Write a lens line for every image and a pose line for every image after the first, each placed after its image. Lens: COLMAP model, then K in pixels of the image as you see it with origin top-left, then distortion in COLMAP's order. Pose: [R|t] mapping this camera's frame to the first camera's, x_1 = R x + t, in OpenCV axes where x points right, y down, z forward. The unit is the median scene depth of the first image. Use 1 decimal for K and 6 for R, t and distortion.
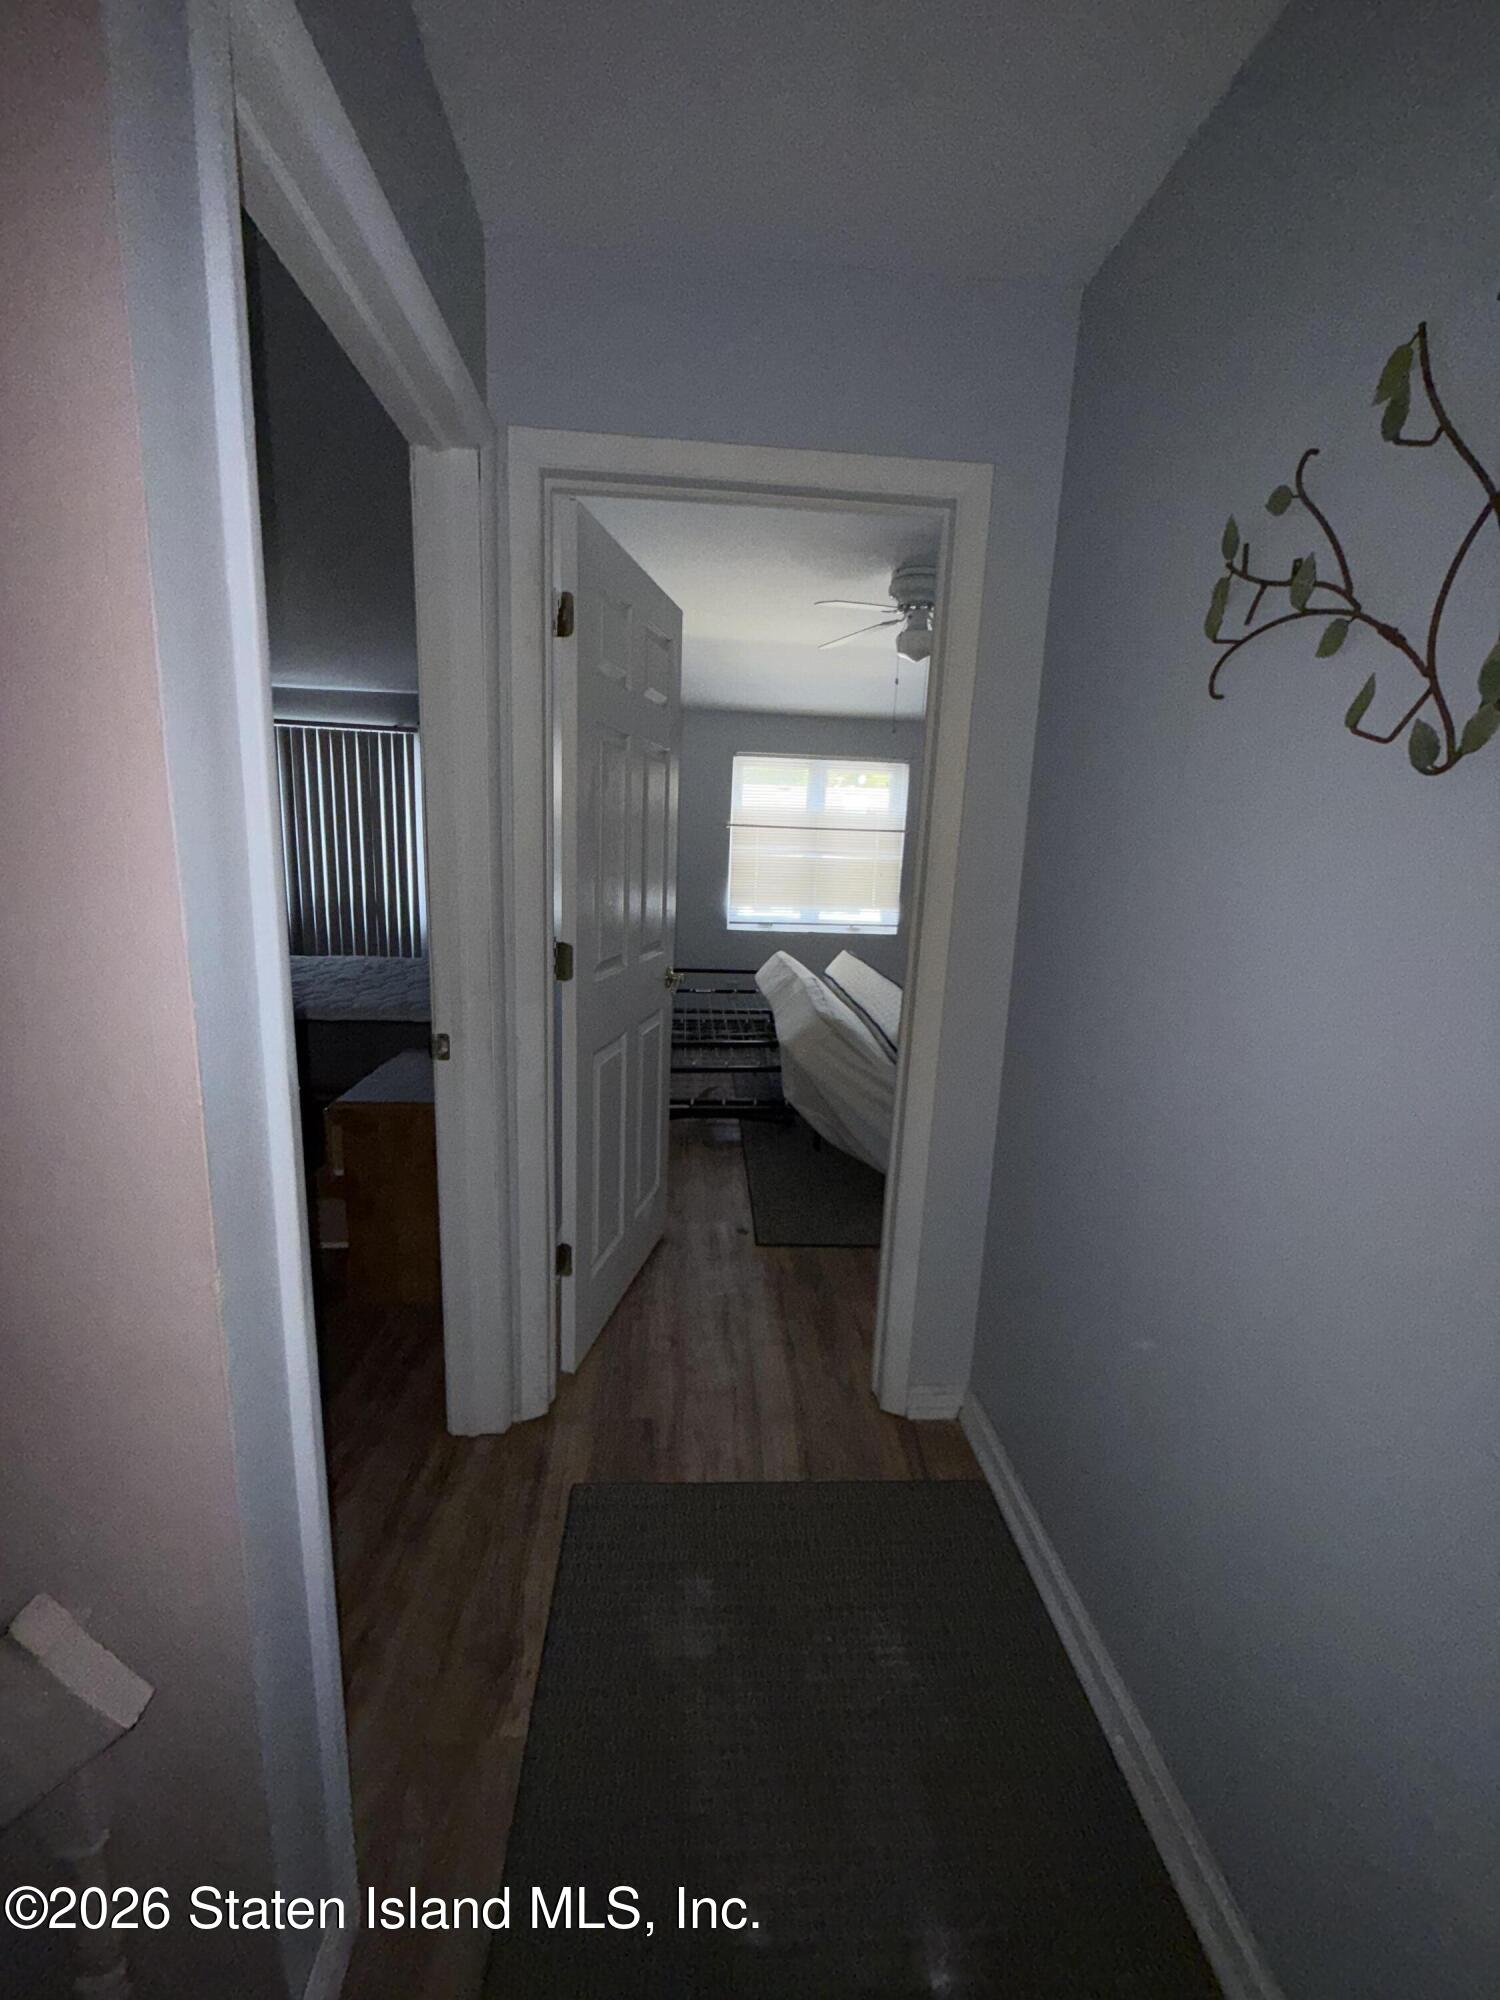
lens RADIAL K [[796.6, 0, 744.6], [0, 796.6, 998.8], [0, 0, 1]] dist [-0.000024, -0.000093]
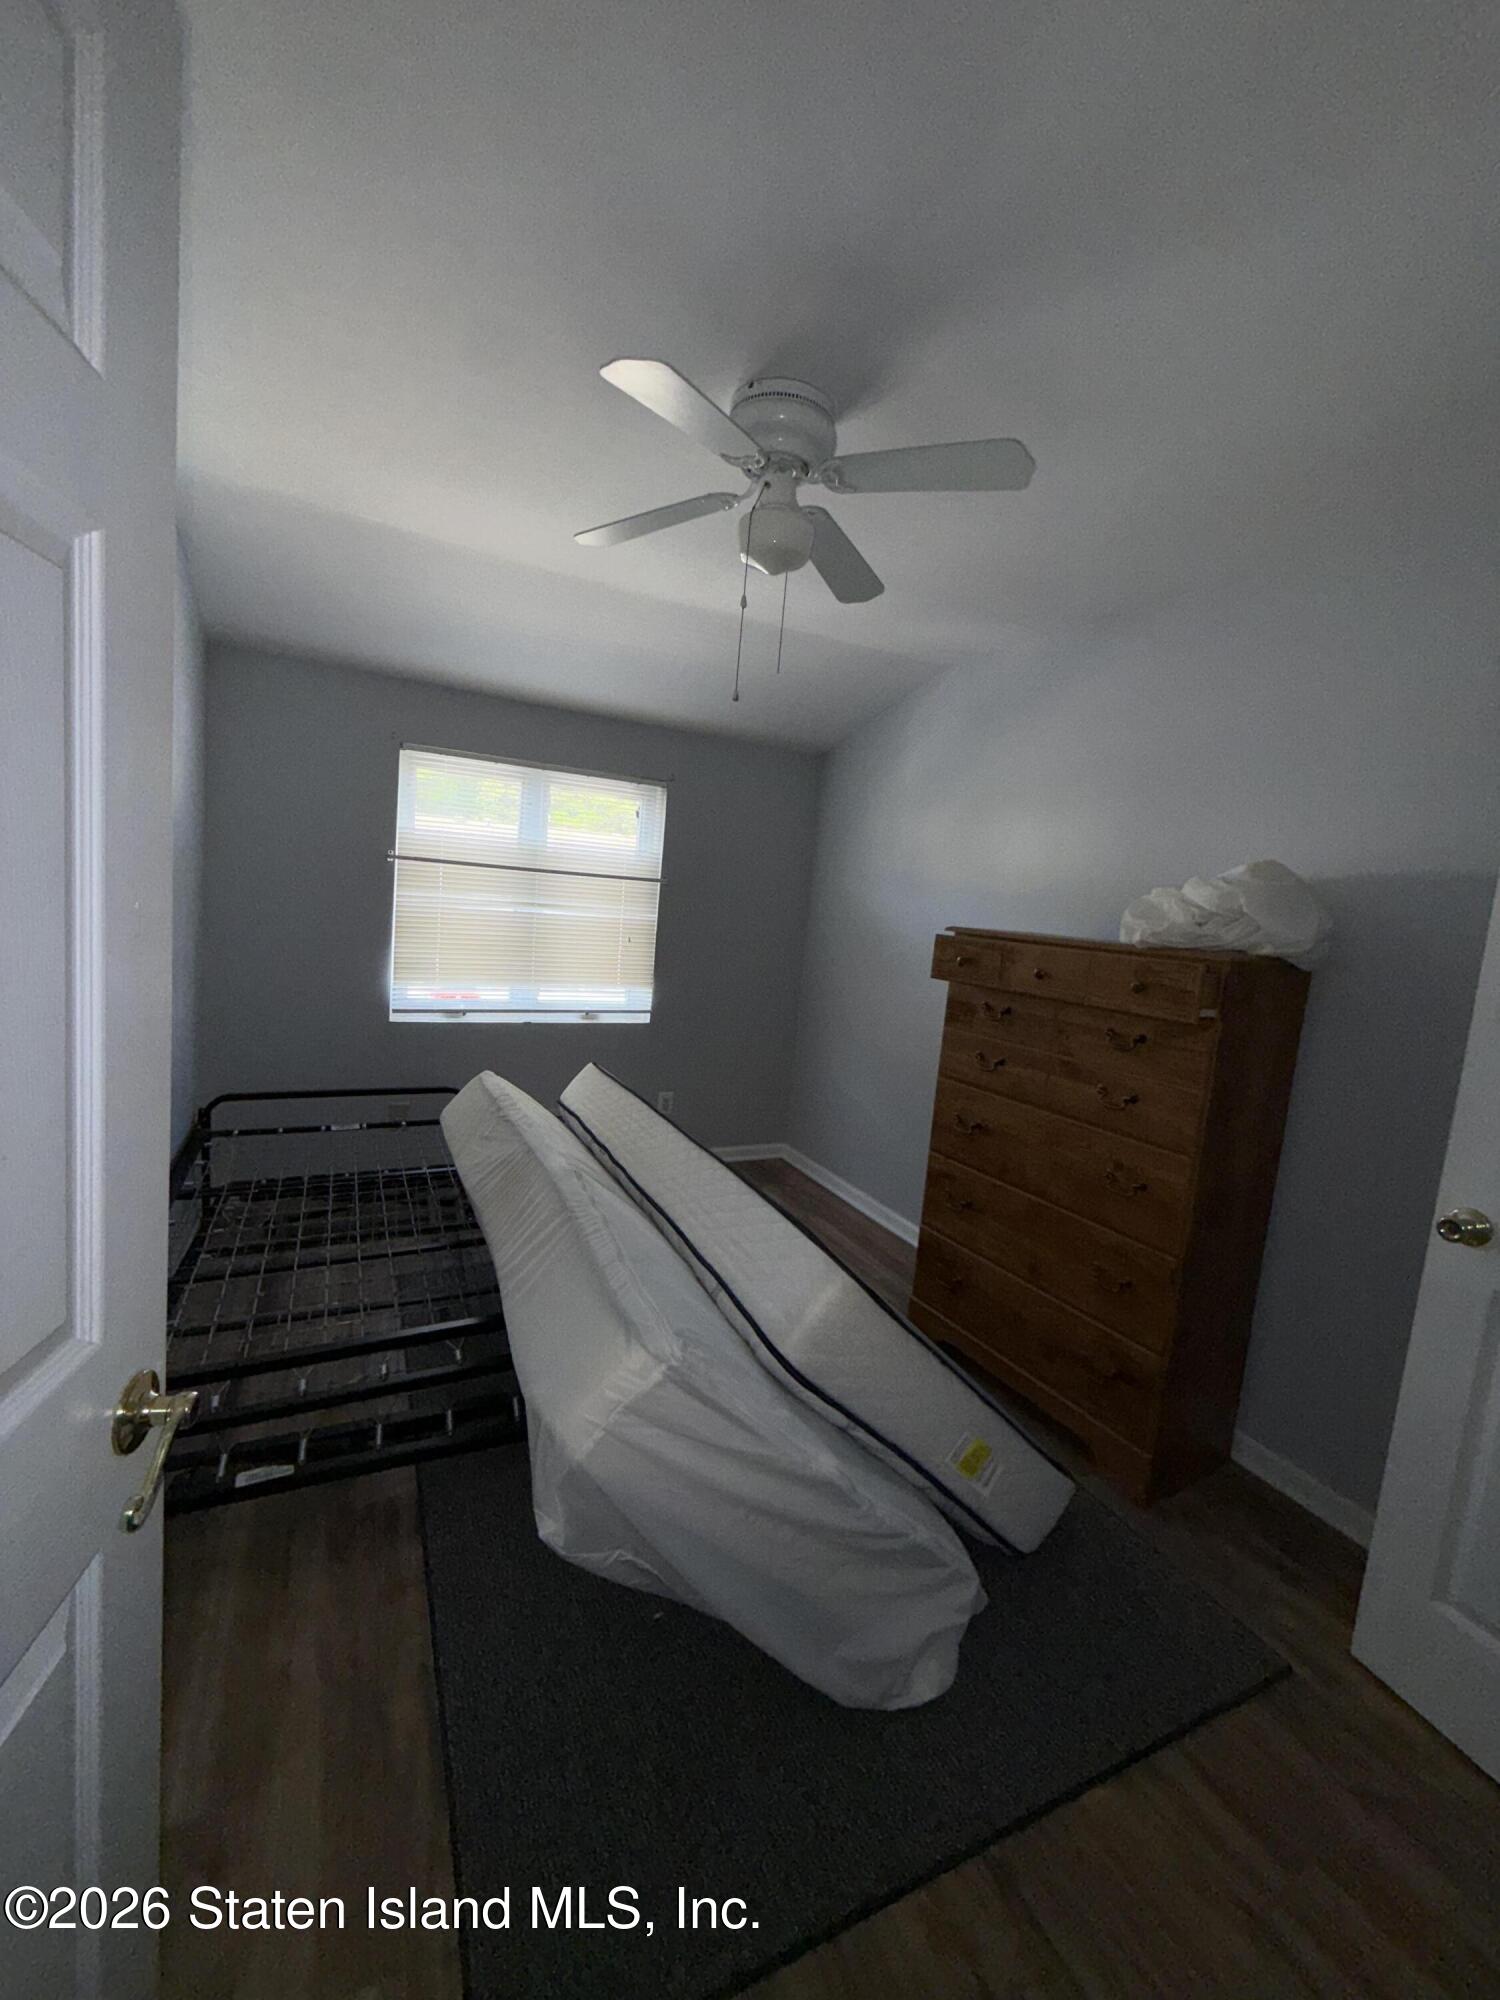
lens RADIAL K [[796.6, 0, 752.3], [0, 796.6, 996.9], [0, 0, 1]] dist [-0.000024, -0.000093]
pose [[0.921277, -0.002718, 0.388898, -0.002814], [0.021994, 0.998739, -0.045123, -0.072001], [-0.388285, 0.050124, 0.920175, 0.312176]]
